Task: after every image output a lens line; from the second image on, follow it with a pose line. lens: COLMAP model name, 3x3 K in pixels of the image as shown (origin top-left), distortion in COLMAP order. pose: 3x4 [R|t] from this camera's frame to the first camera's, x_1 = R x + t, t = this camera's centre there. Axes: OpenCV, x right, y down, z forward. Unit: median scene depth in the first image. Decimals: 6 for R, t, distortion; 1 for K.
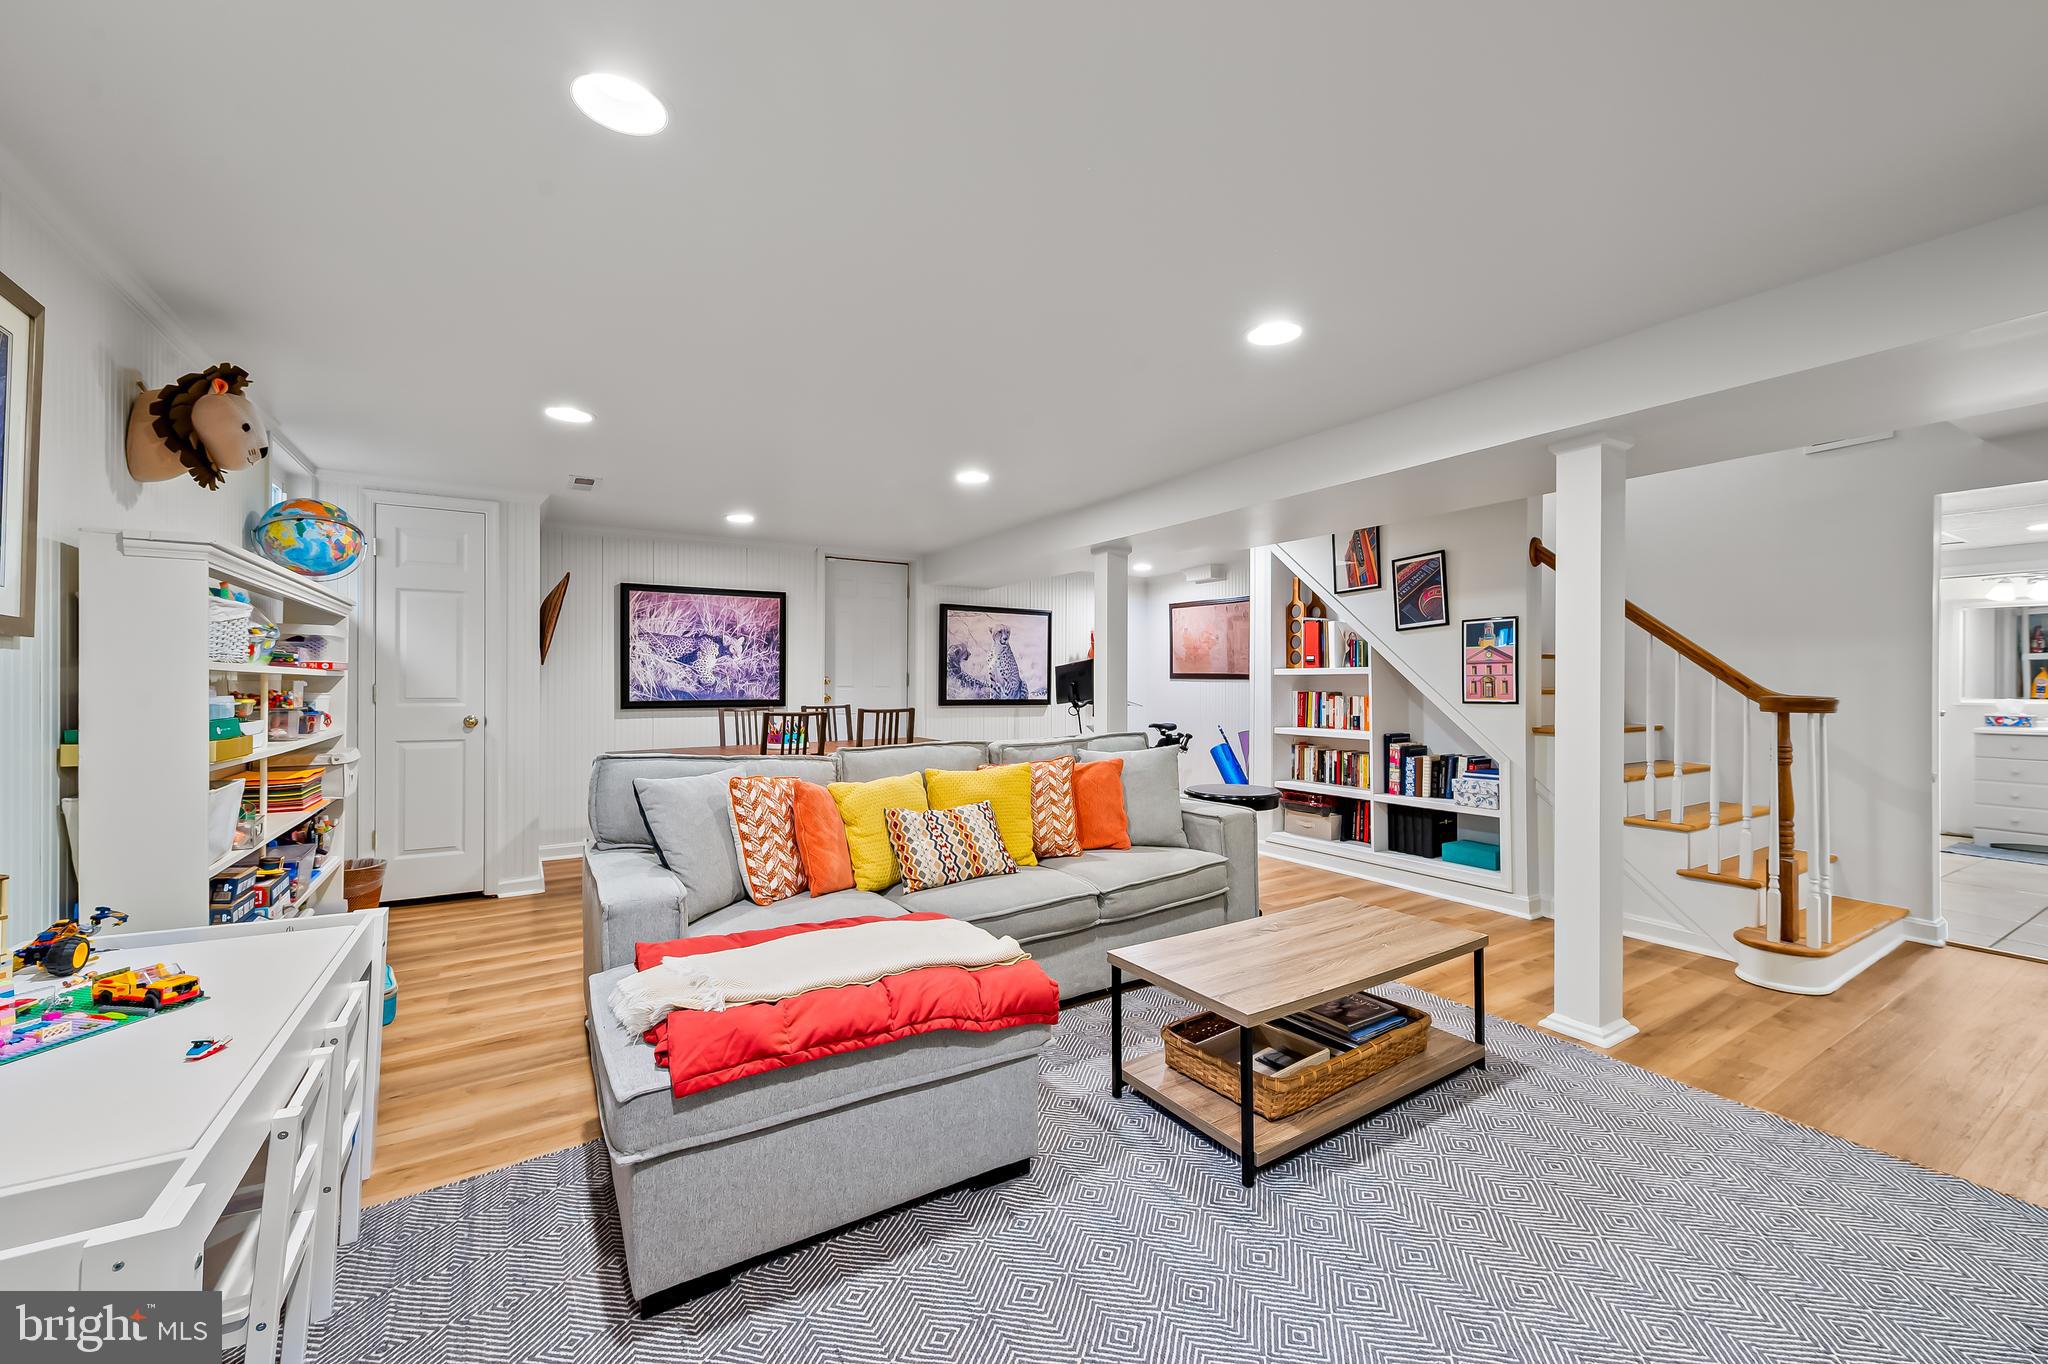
lens RADIAL K [[805.1, 0, 1029.7], [0, 805.1, 677.7], [0, 0, 1]] dist [0.000198, -0.000172]
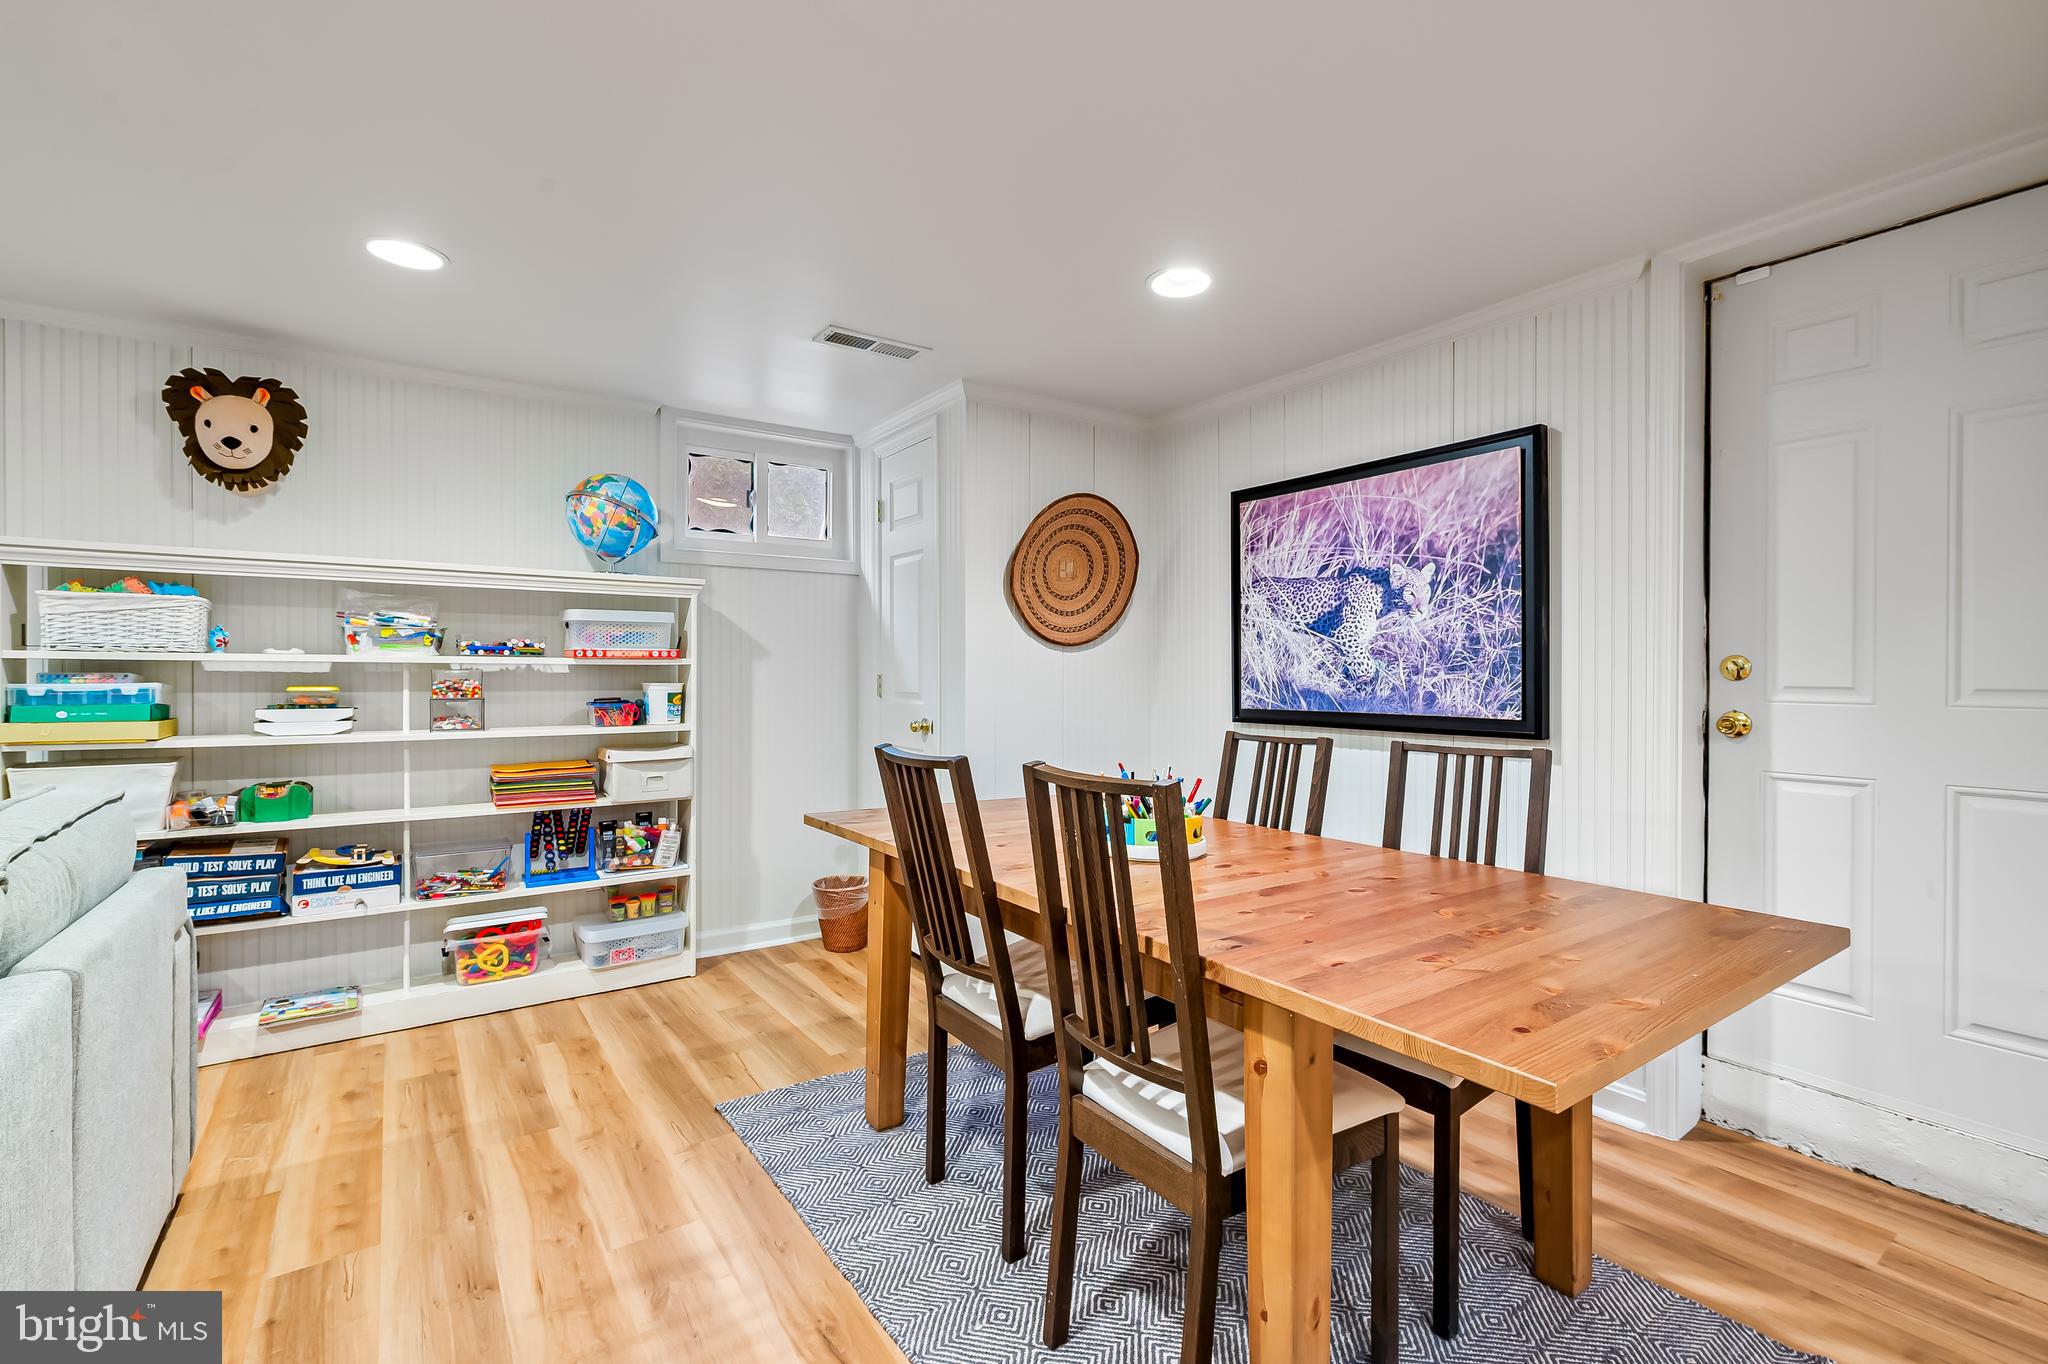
lens RADIAL K [[901.3, 0, 1026.6], [0, 901.3, 676.4], [0, 0, 1]] dist [0.000596, -0.001812]
pose [[0.052893, 0.003569, -0.998594, 0.094290], [0.004010, 0.999985, 0.003786, 0.004818], [0.998592, -0.004205, 0.052877, 0.789104]]
